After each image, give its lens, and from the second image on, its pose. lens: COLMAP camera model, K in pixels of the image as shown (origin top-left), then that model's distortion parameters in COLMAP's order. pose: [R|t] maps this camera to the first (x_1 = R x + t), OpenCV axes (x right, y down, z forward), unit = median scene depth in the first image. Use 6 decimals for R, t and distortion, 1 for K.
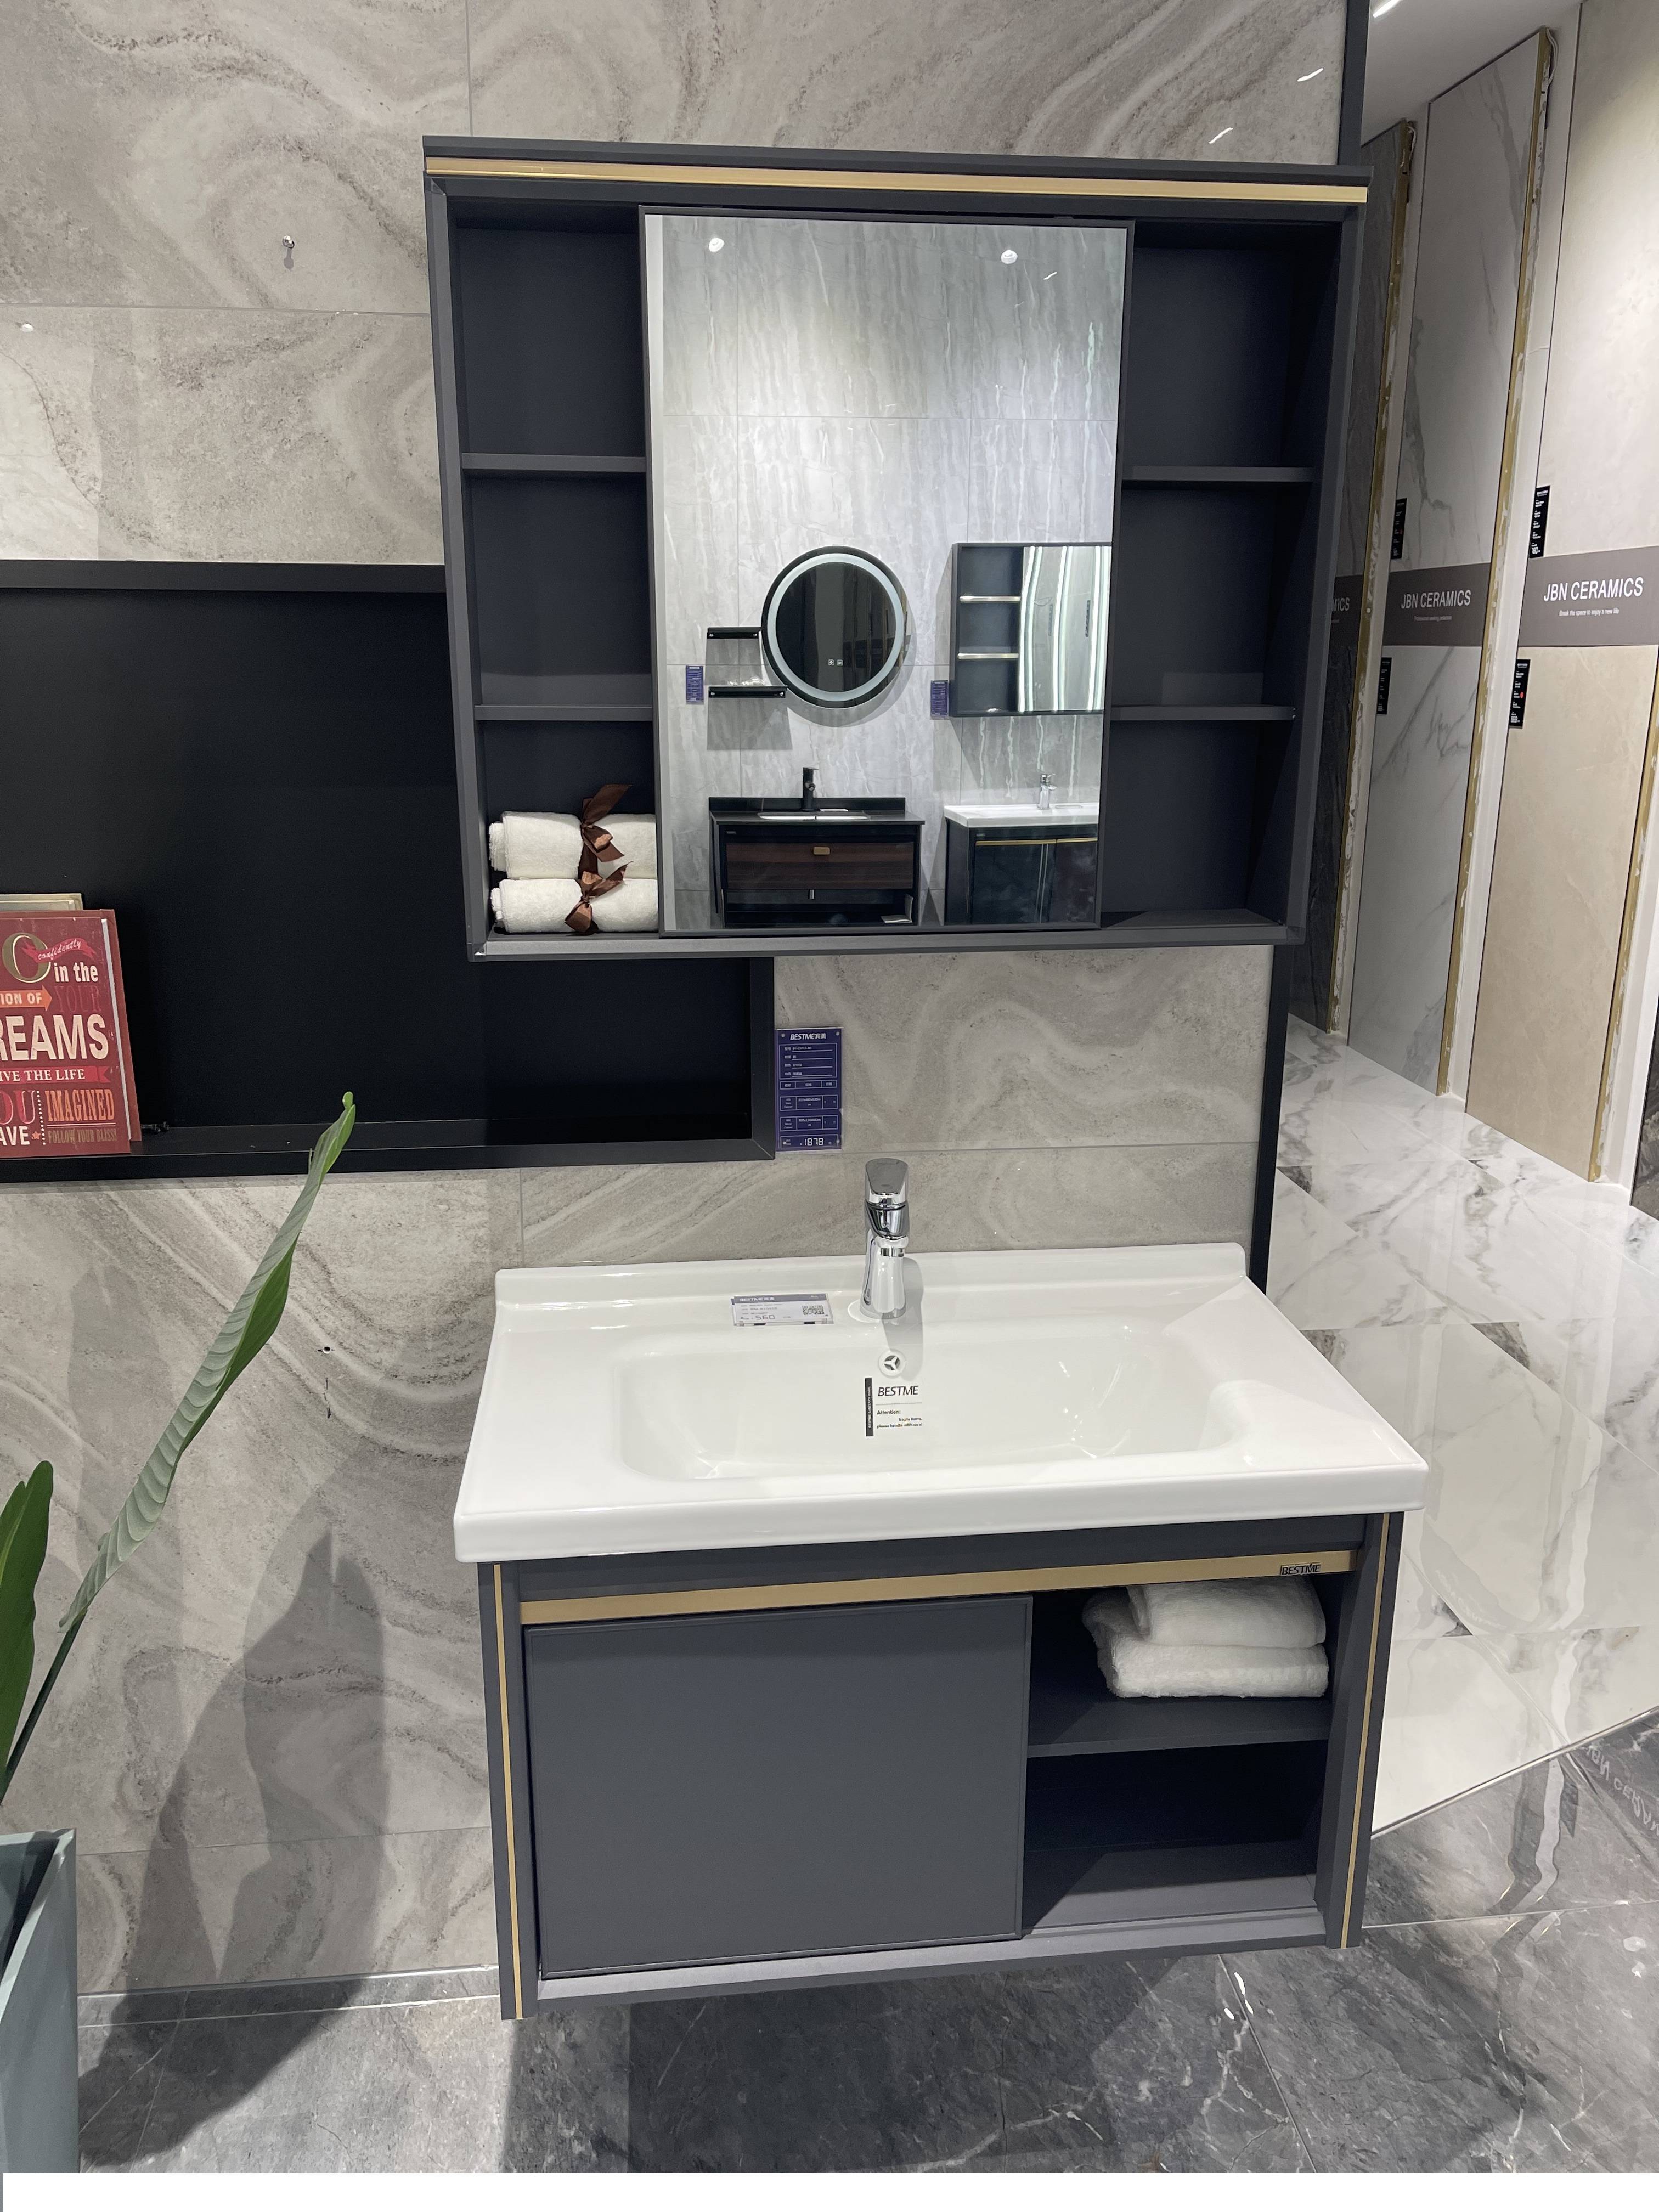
lens RADIAL K [[1655.7, 0, 816.2], [0, 1655.7, 1096.4], [0, 0, 1]] dist [0.084983, -0.113714]
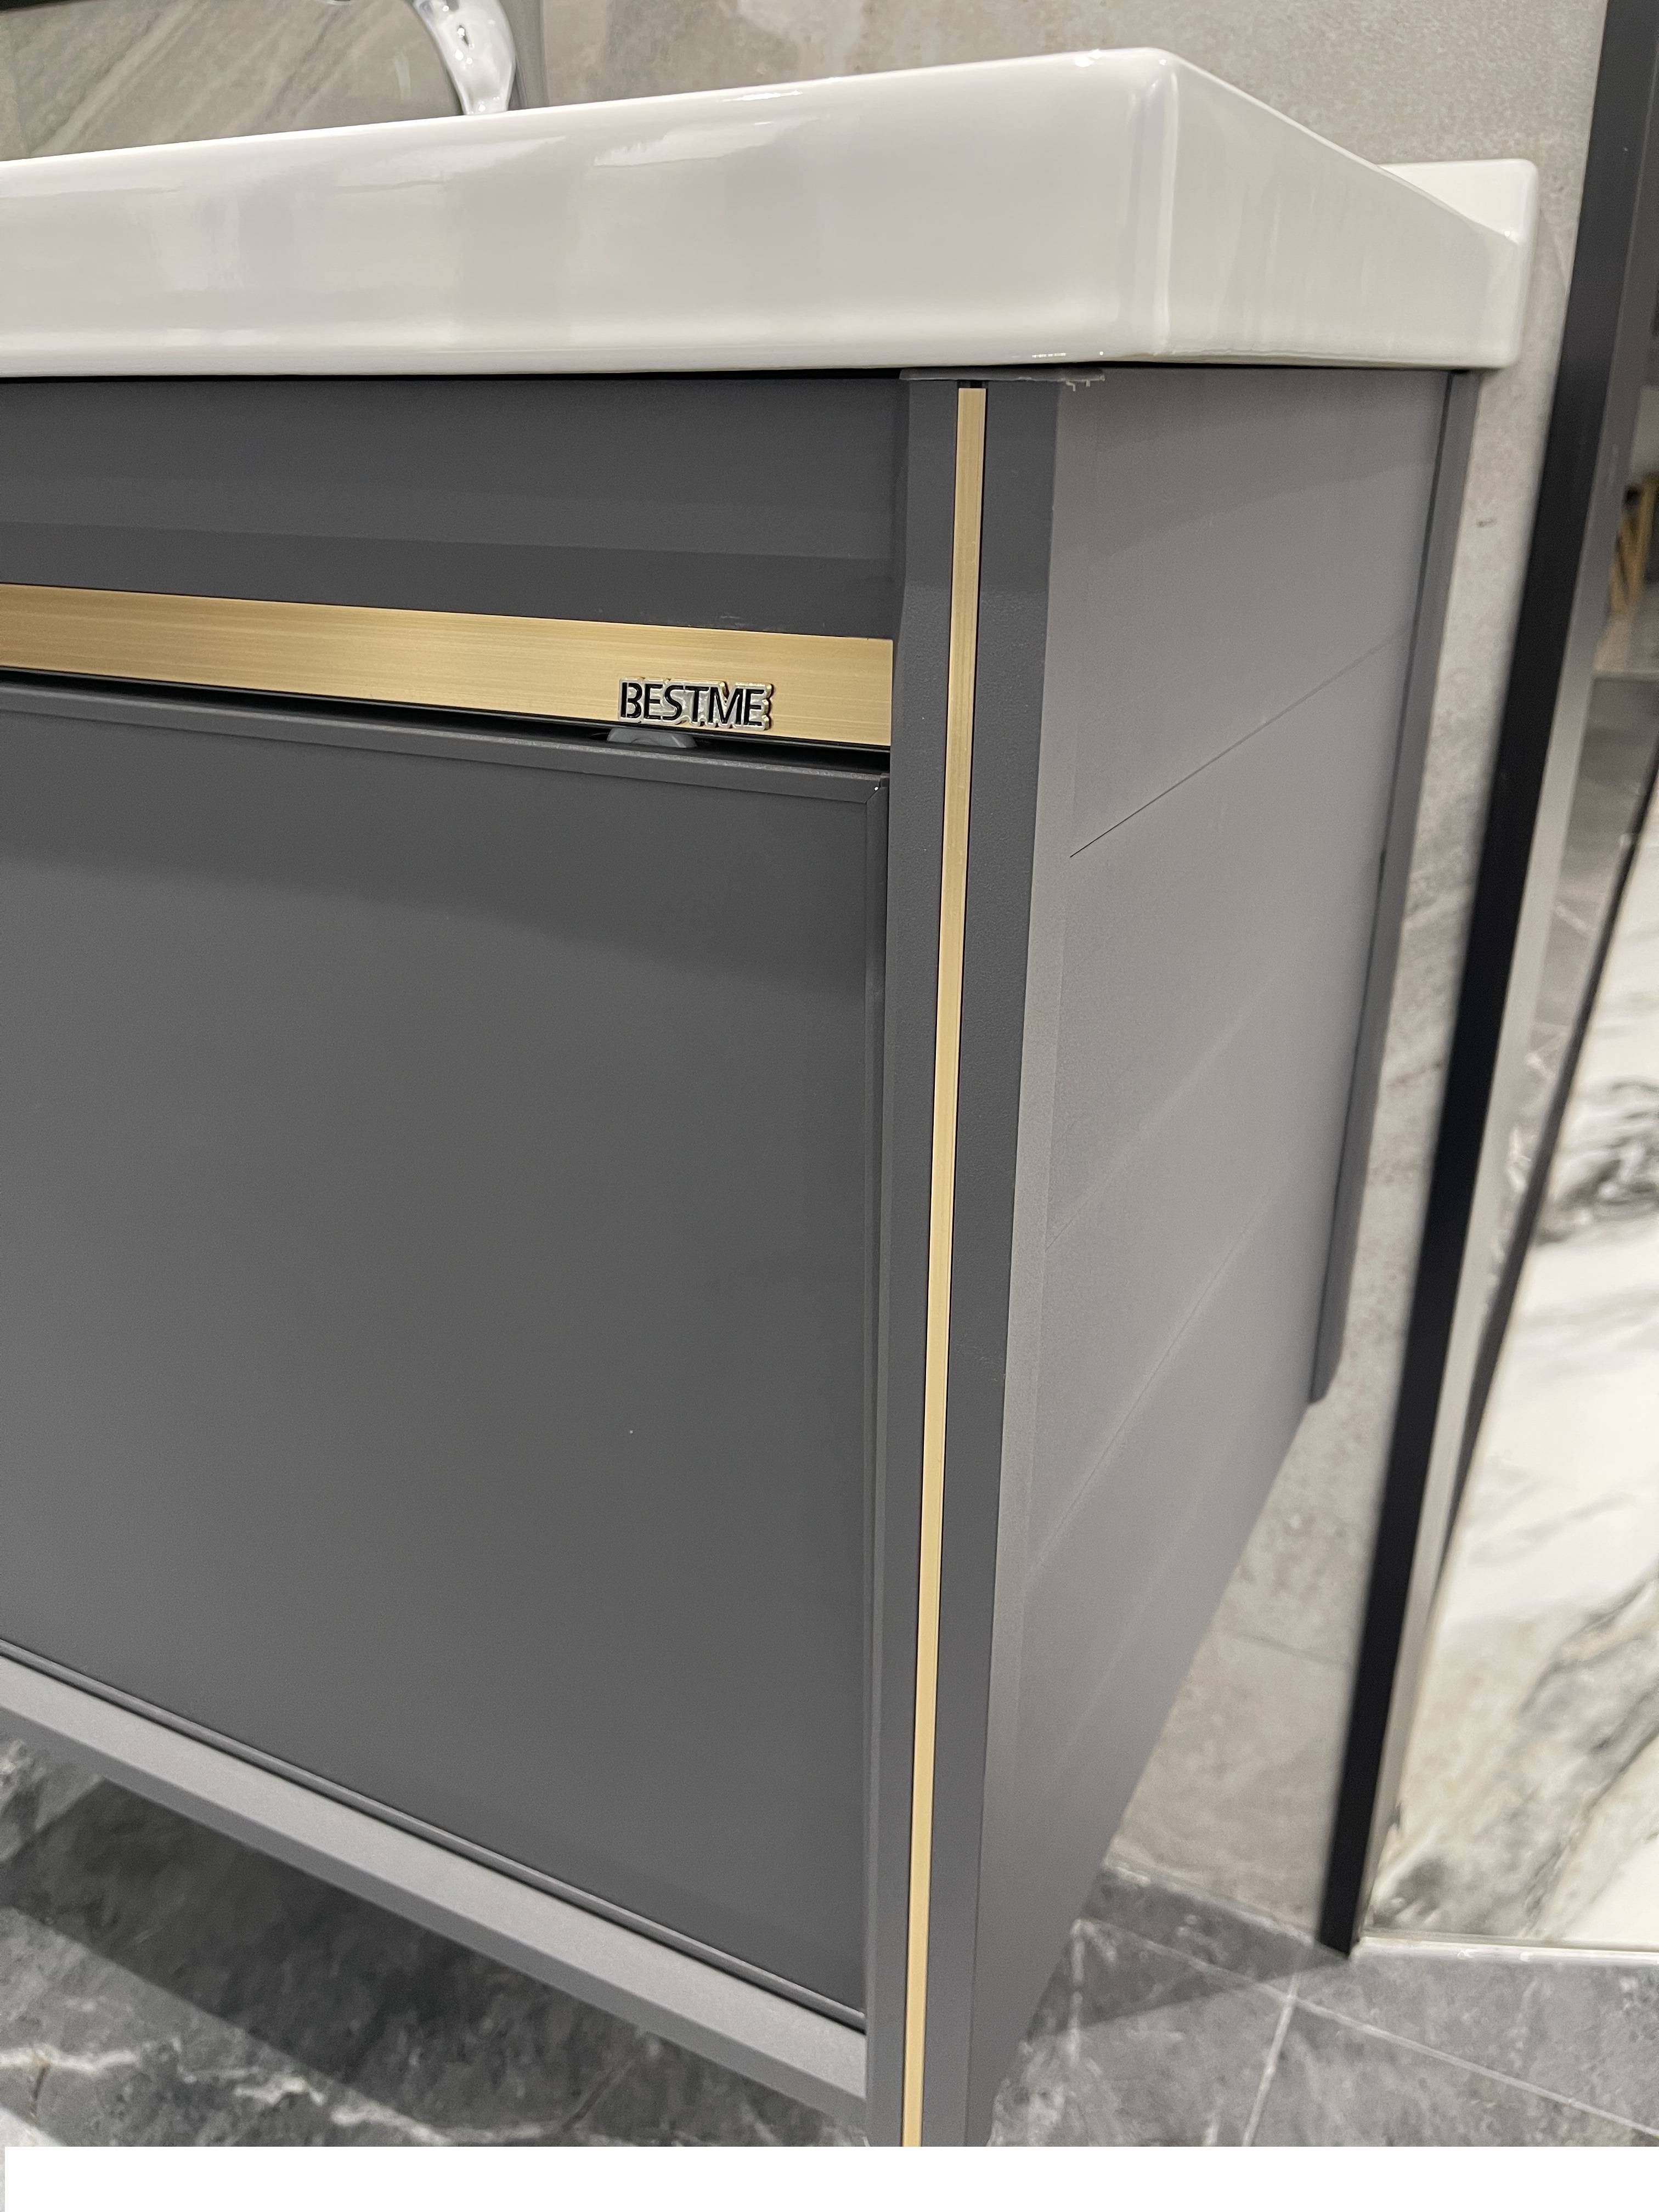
lens RADIAL K [[1689.8, 0, 834.5], [0, 1689.8, 1105.5], [0, 0, 1]] dist [0.061294, -0.102729]
pose [[0.841659, 0.208669, -0.498063, 0.358372], [-0.139566, 0.975044, 0.172657, 0.241089], [0.521662, -0.075806, 0.849778, 0.659174]]
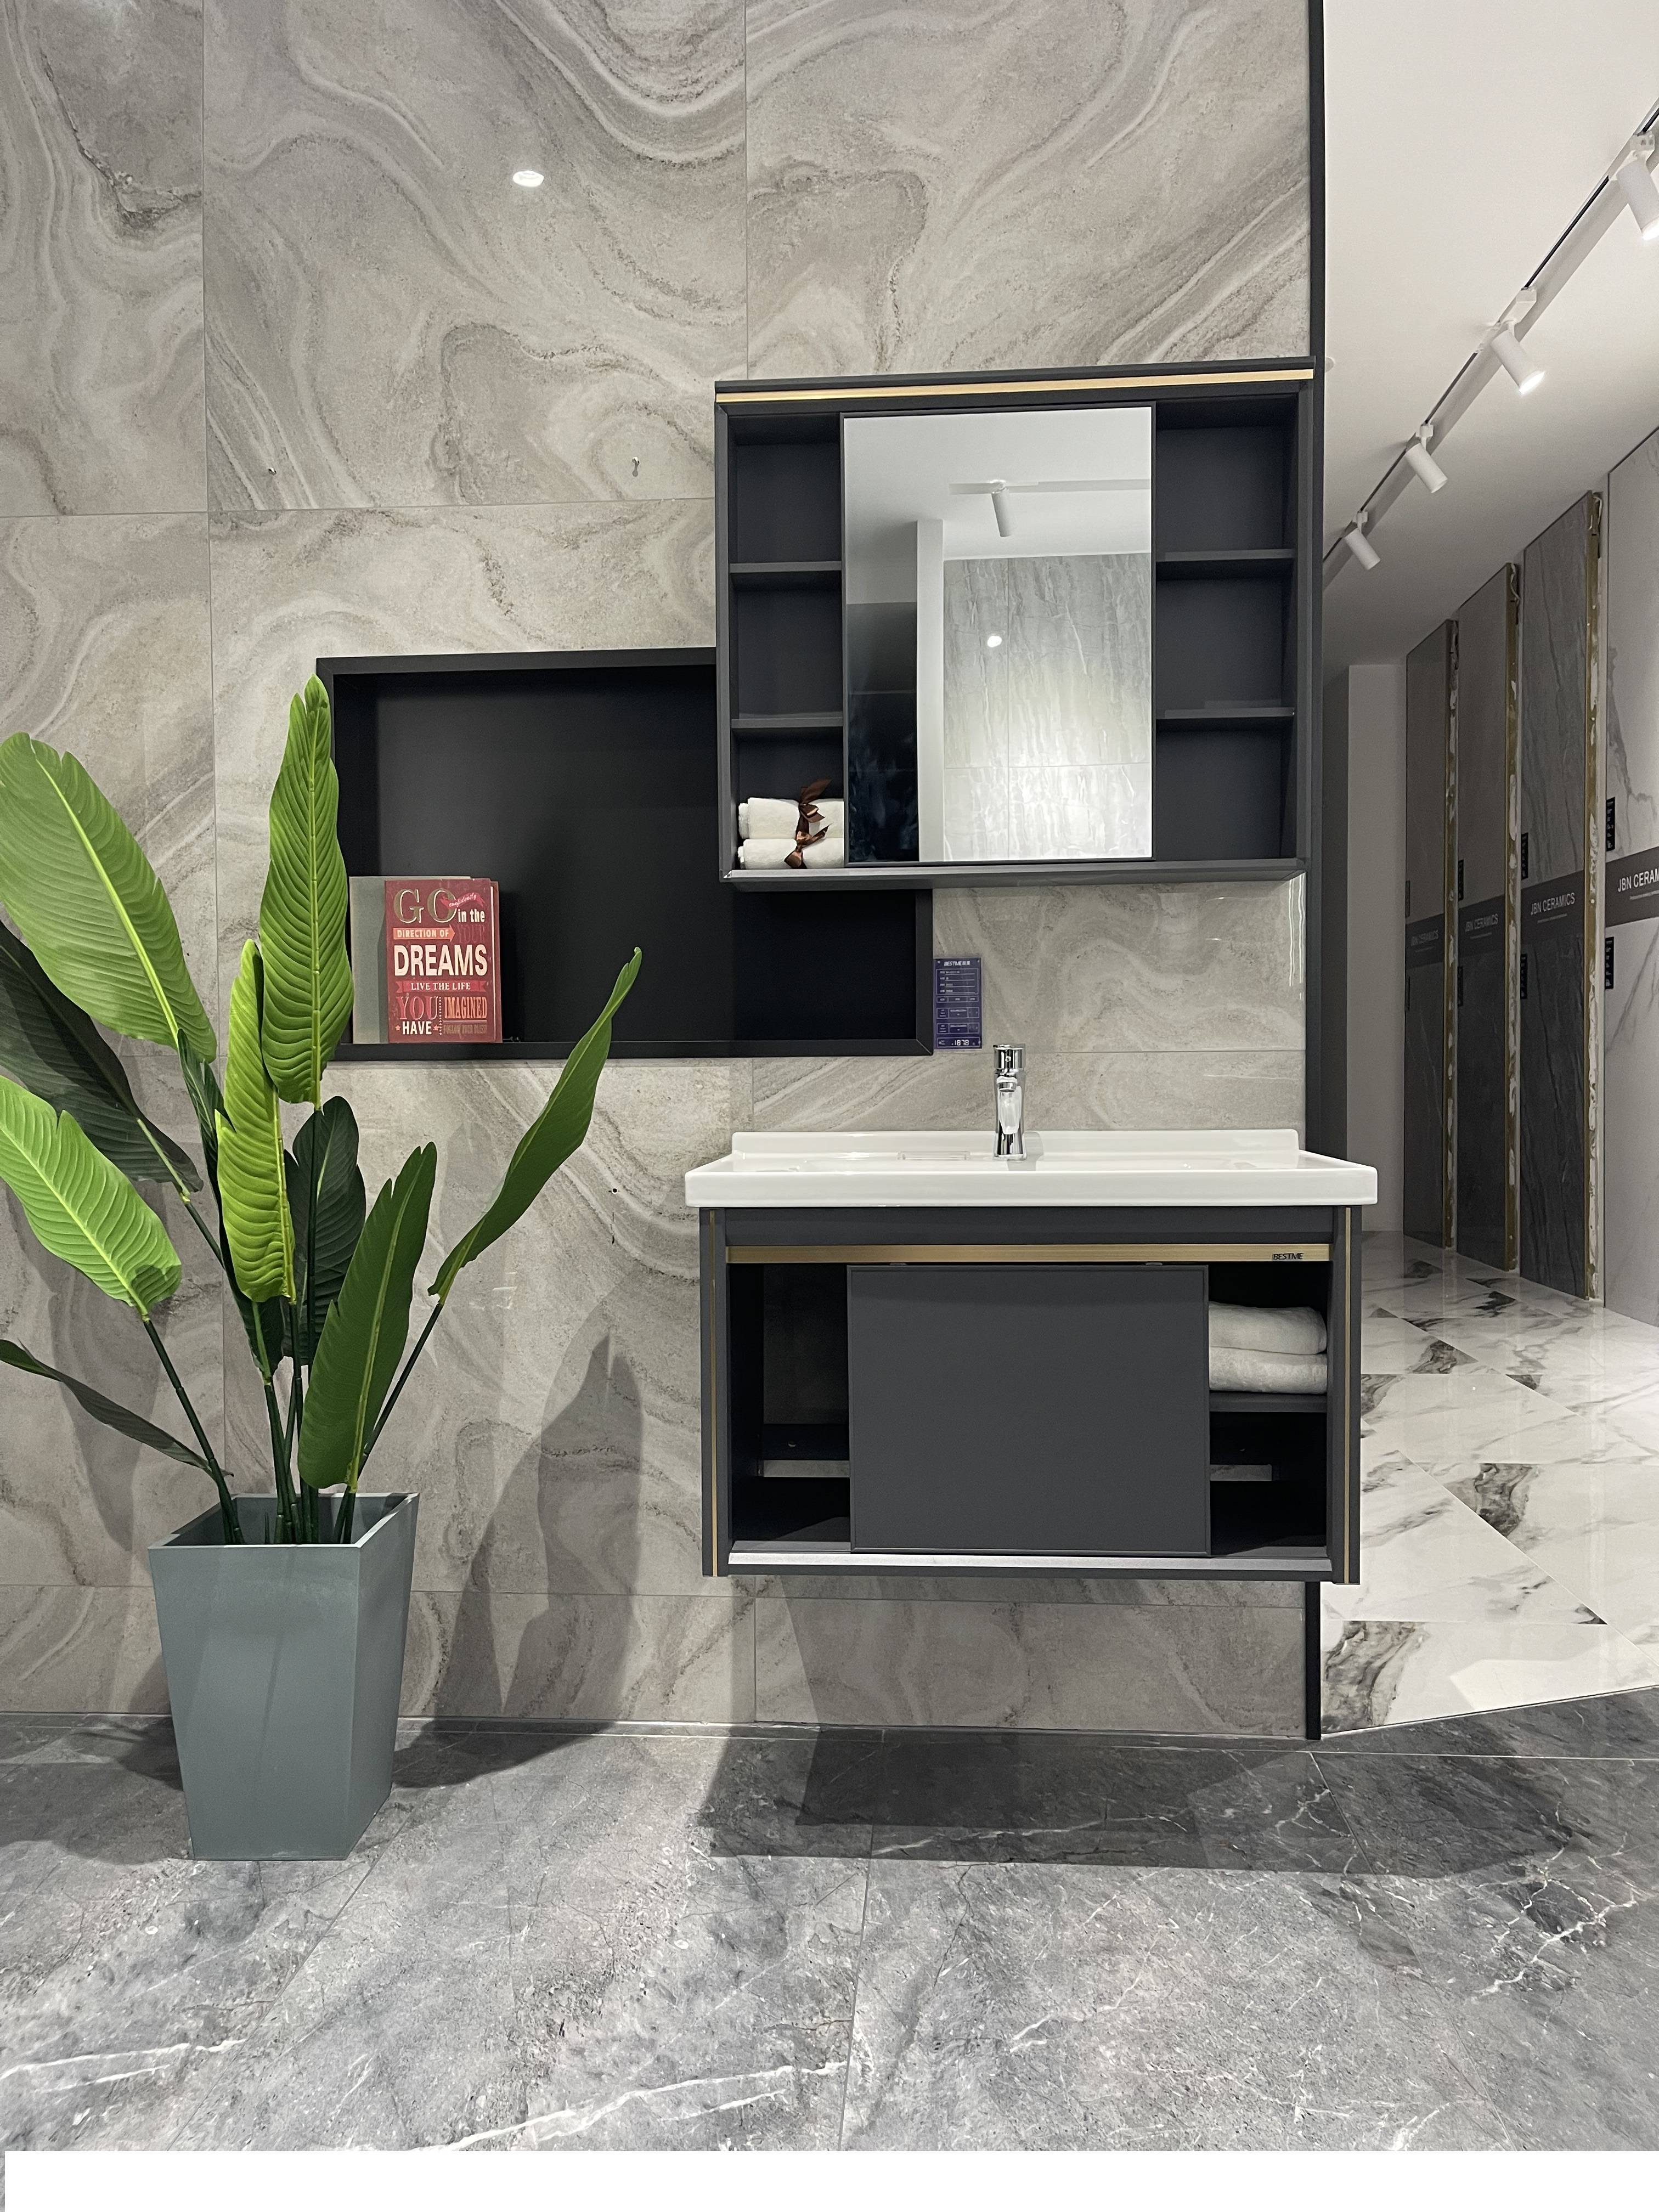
lens RADIAL K [[1660.7, 0, 824.7], [0, 1660.7, 1121.4], [0, 0, 1]] dist [0.059331, -0.073612]
pose [[0.983523, -0.004602, -0.180725, 0.134910], [-0.037449, 0.972807, -0.228571, 0.409935], [0.176862, 0.231573, 0.956605, -0.320337]]
